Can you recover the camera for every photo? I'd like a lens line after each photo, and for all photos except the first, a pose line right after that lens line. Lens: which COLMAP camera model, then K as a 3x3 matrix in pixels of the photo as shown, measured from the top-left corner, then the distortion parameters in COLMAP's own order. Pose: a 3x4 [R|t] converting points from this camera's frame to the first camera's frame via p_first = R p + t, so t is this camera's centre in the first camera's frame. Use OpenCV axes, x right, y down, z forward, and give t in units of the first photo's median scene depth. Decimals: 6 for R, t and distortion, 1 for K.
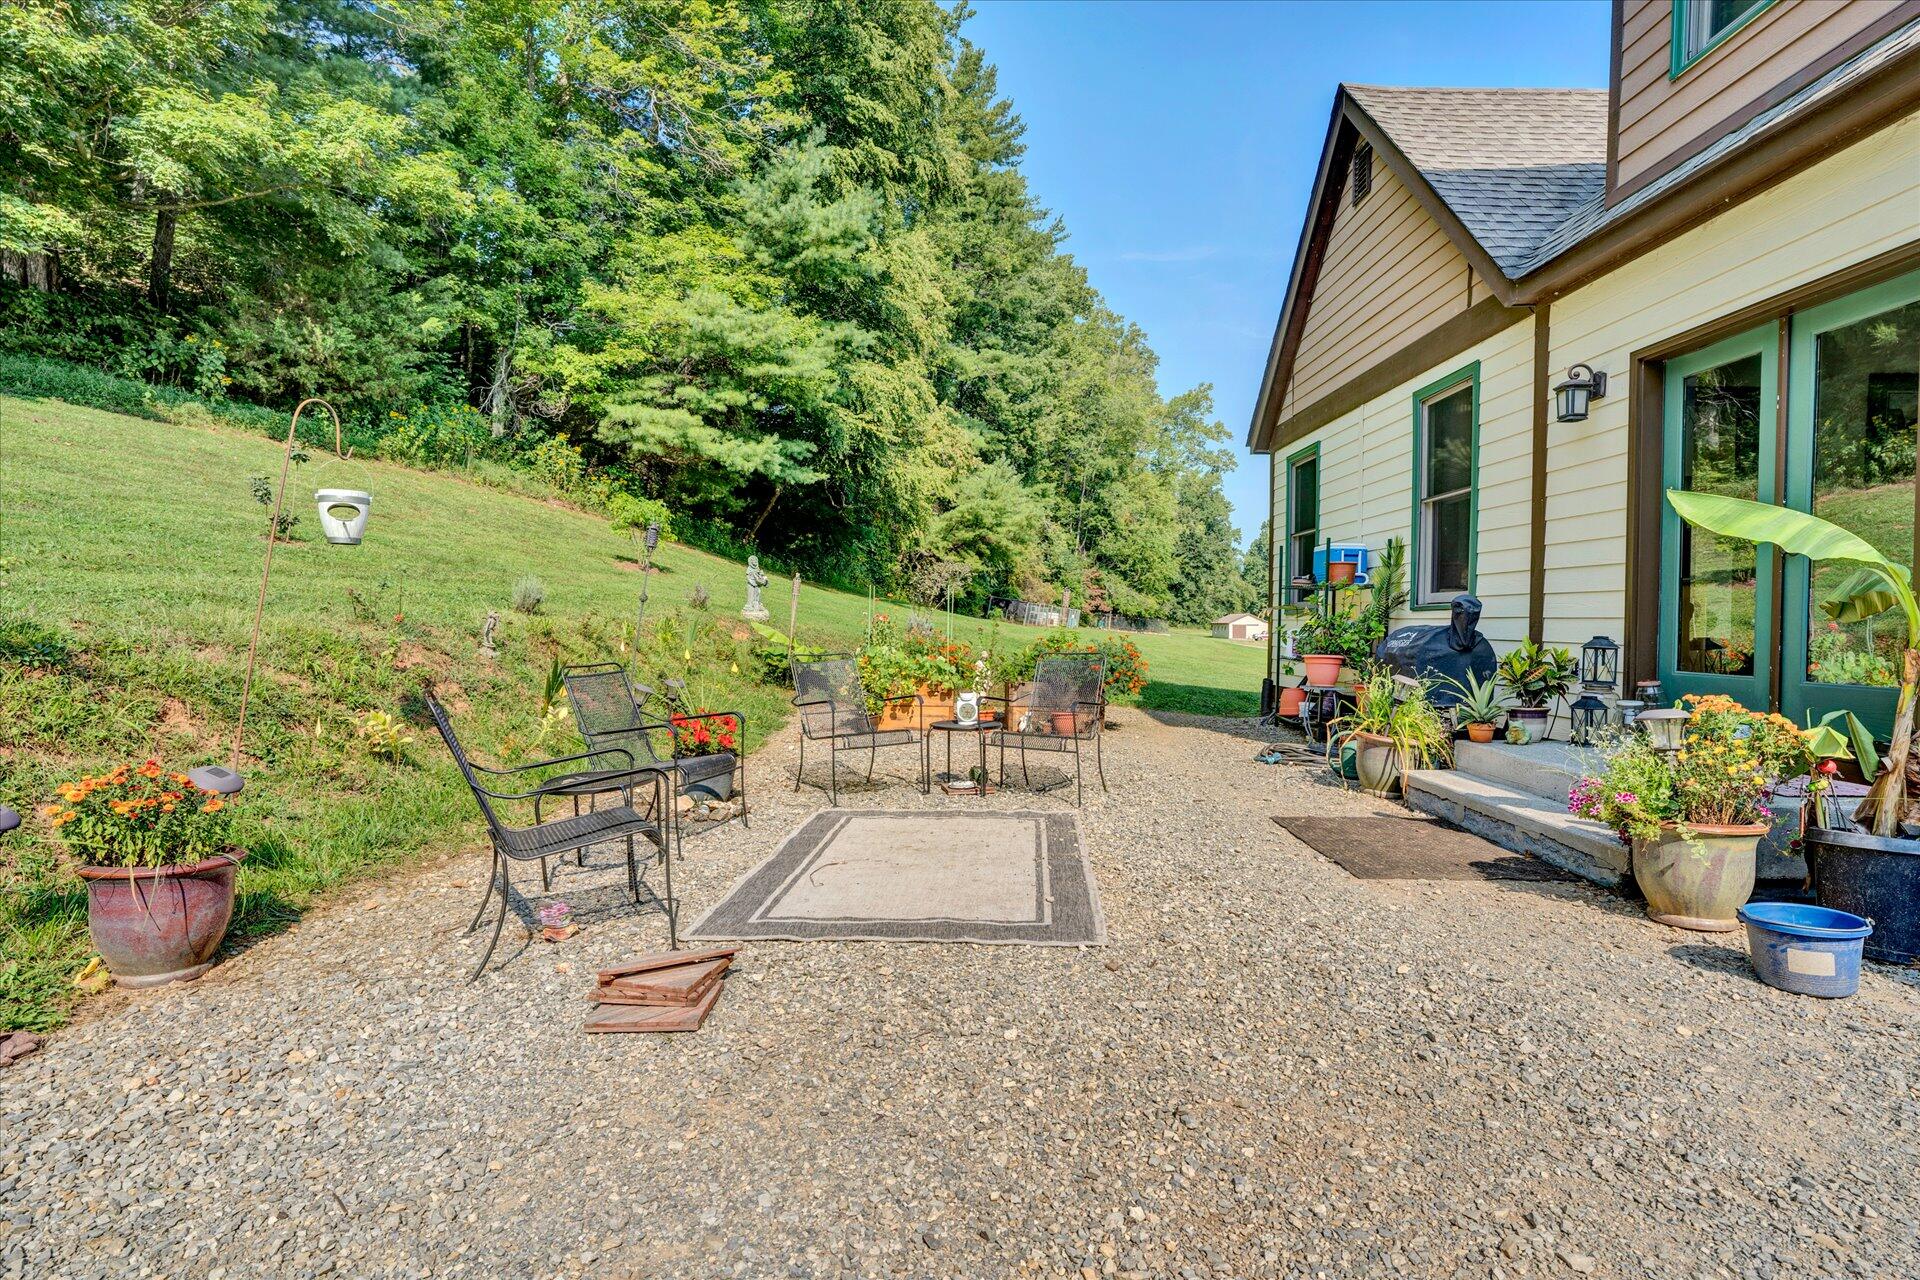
lens RADIAL K [[798.5, 0, 952.4], [0, 798.5, 637.2], [0, 0, 1]] dist [-0.019345, 0.007964]
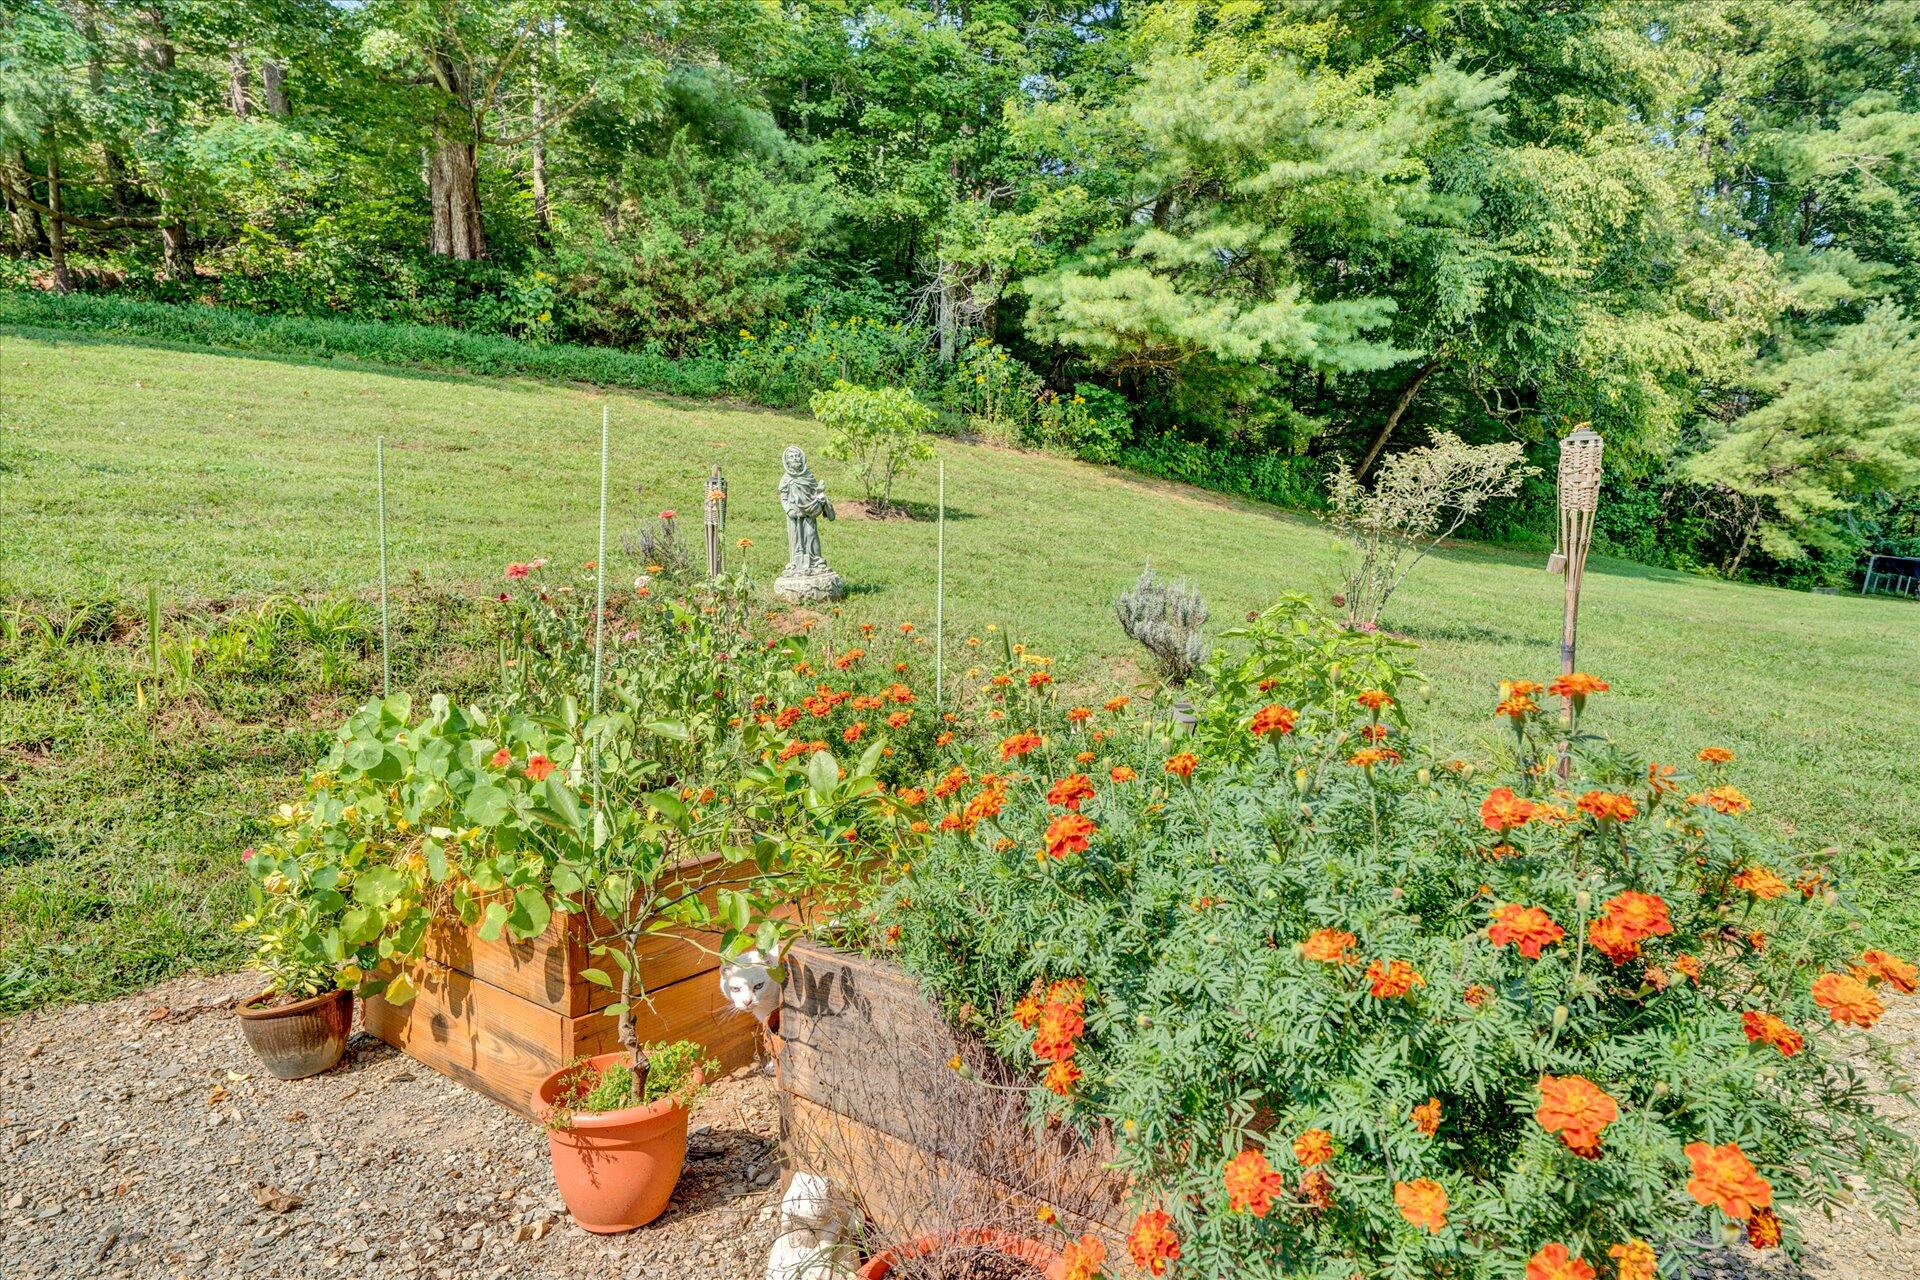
lens RADIAL K [[1003.4, 0, 961.3], [0, 1003.4, 615.4], [0, 0, 1]] dist [0.002626, 0.000685]
pose [[0.774256, 0.013817, -0.632722, 0.056820], [-0.013964, 0.999891, 0.004748, -0.014123], [0.632719, 0.005159, 0.774365, 0.281117]]
